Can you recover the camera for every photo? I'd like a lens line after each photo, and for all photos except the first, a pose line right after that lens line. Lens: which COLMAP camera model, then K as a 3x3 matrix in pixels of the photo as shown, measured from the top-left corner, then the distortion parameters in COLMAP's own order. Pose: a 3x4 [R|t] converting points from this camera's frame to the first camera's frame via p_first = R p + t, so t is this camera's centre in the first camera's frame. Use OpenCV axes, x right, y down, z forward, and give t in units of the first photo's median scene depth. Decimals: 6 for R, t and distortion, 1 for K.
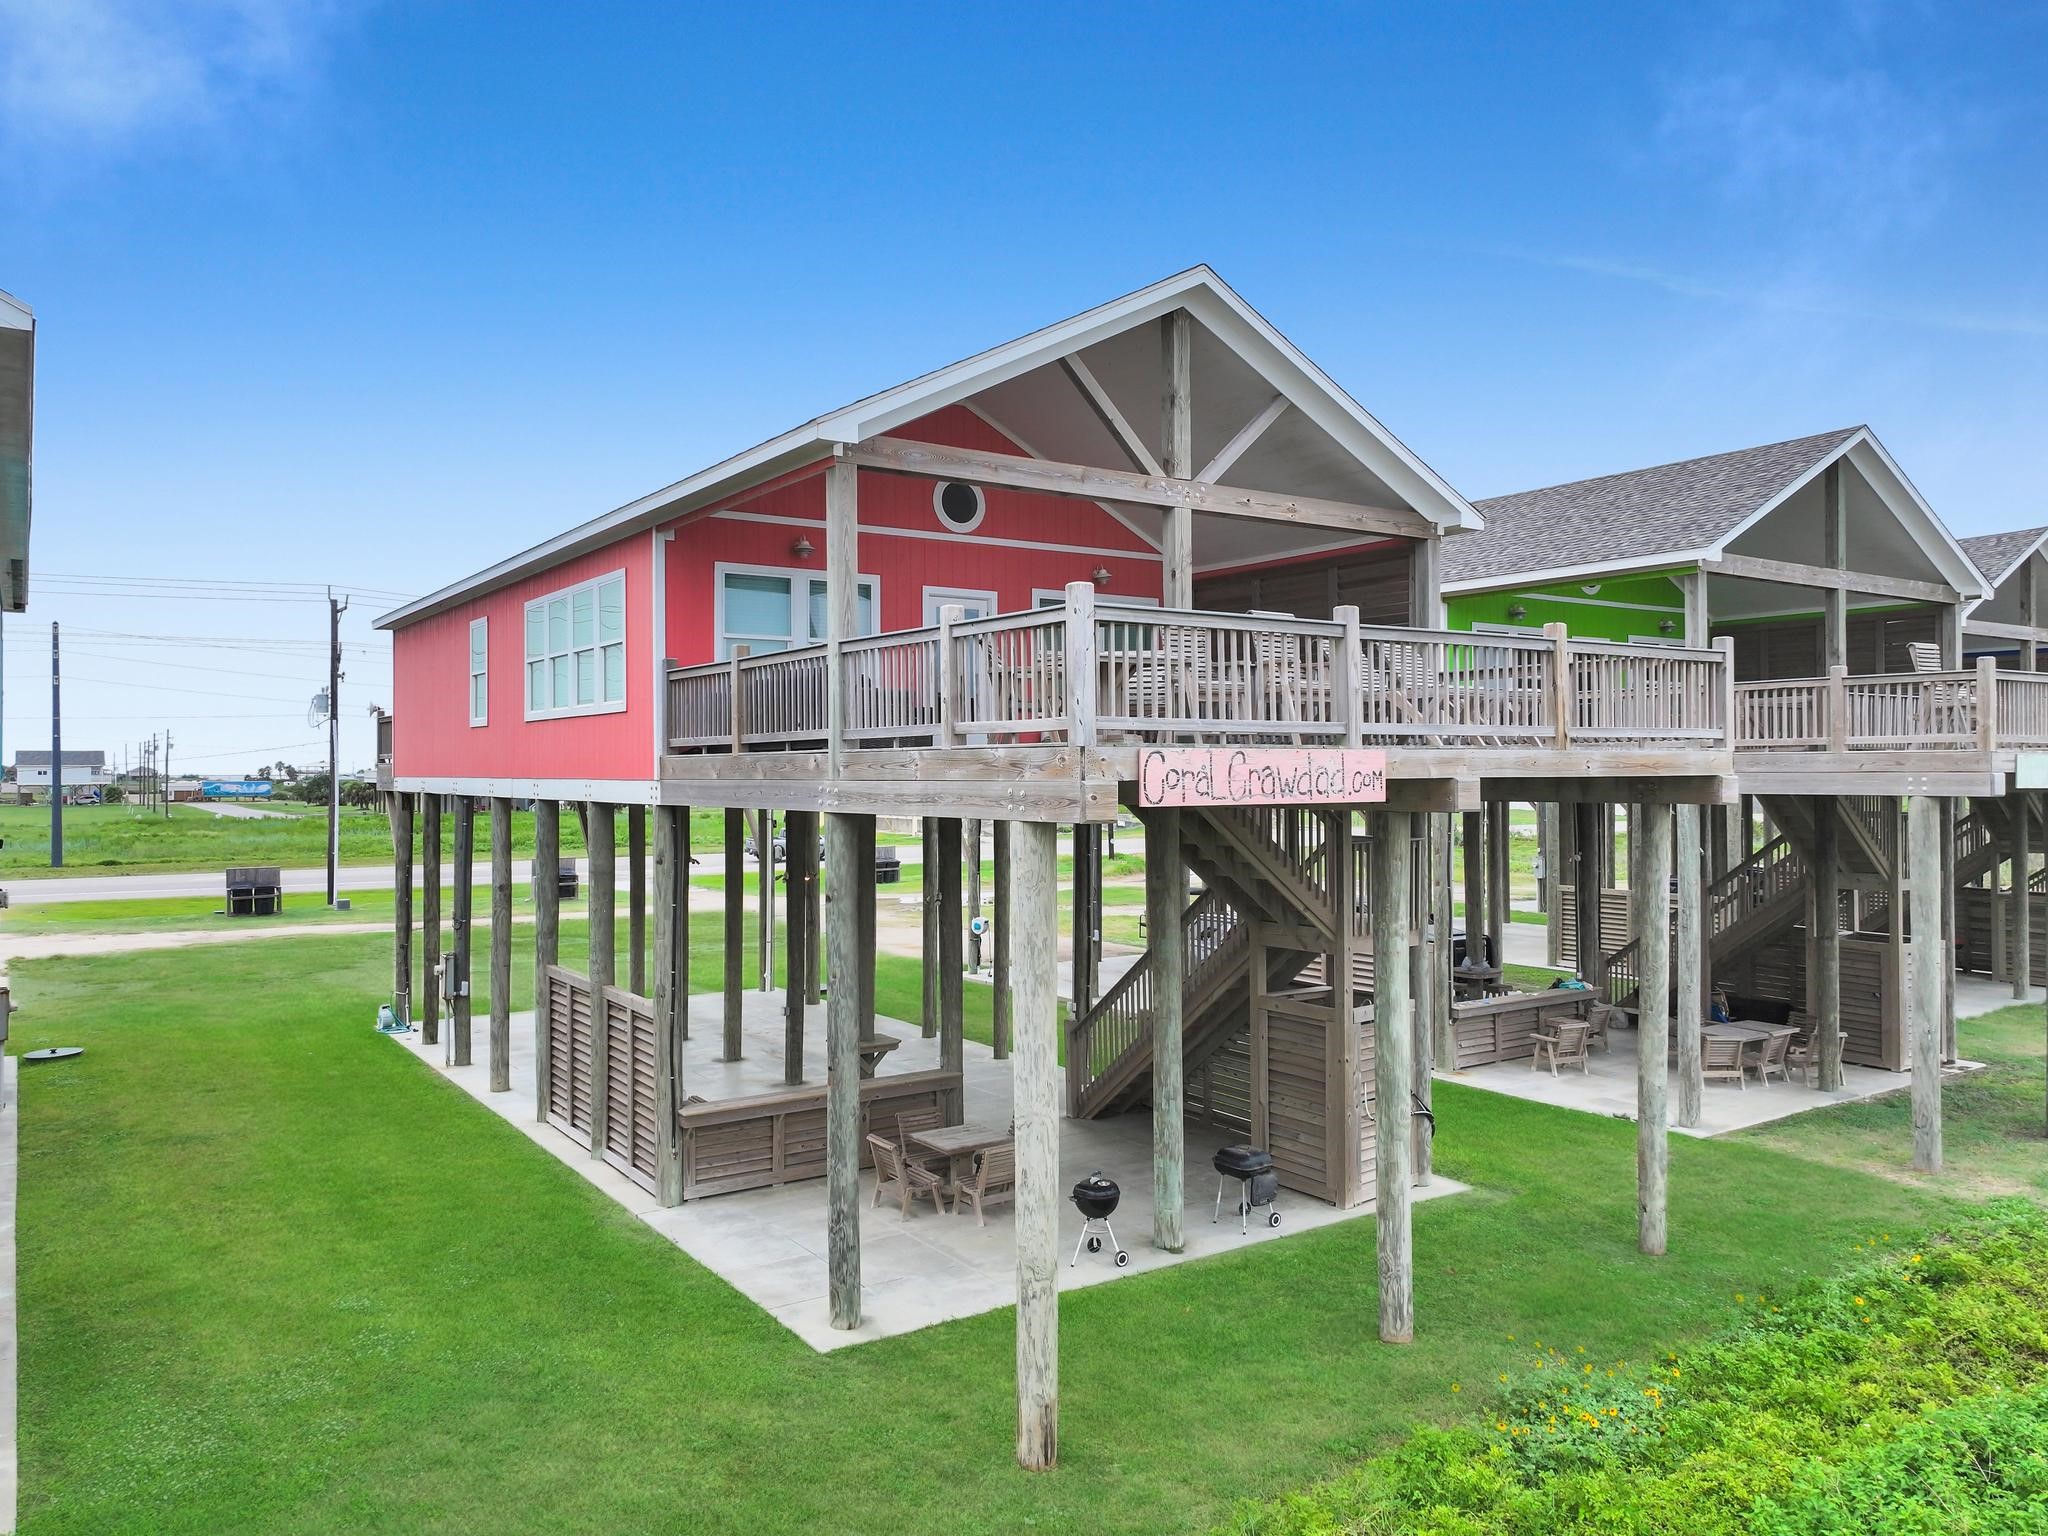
lens RADIAL K [[1446.7, 0, 1027.1], [0, 1446.7, 765.6], [0, 0, 1]] dist [-0.003199, 0.021990]
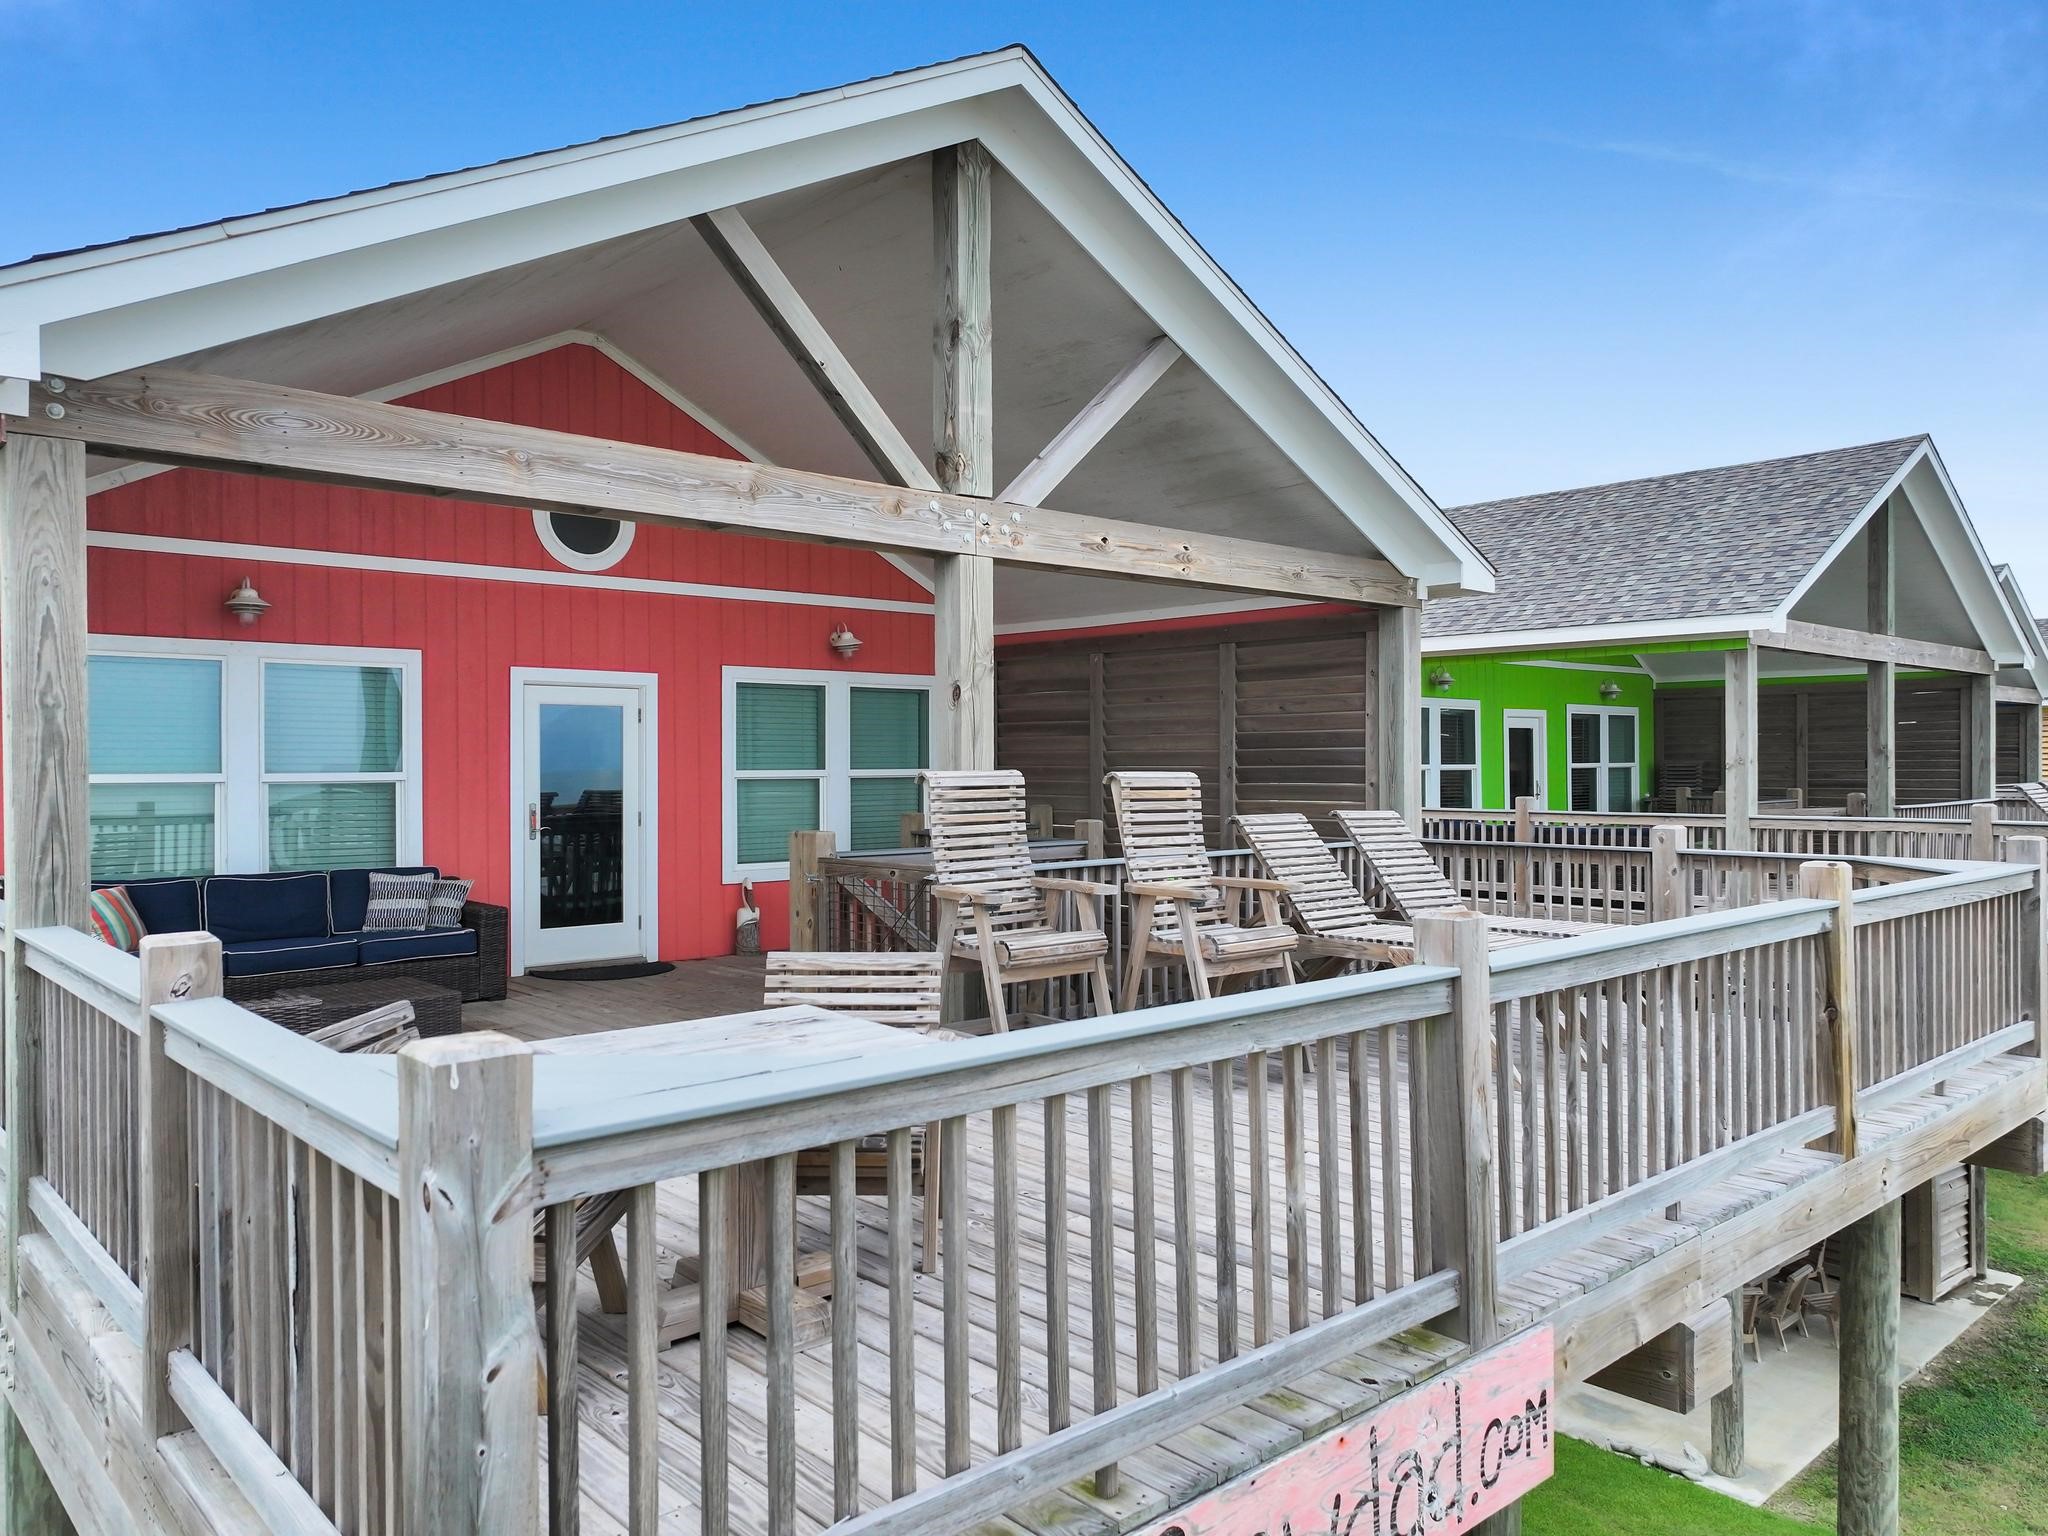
lens RADIAL K [[1446.7, 0, 1029.1], [0, 1446.7, 763.1], [0, 0, 1]] dist [-0.003199, 0.021990]
pose [[0.990337, 0.001727, 0.138672, 0.052675], [-0.002414, 0.999986, 0.004782, -0.100216], [-0.138662, -0.005071, 0.990327, 0.467167]]
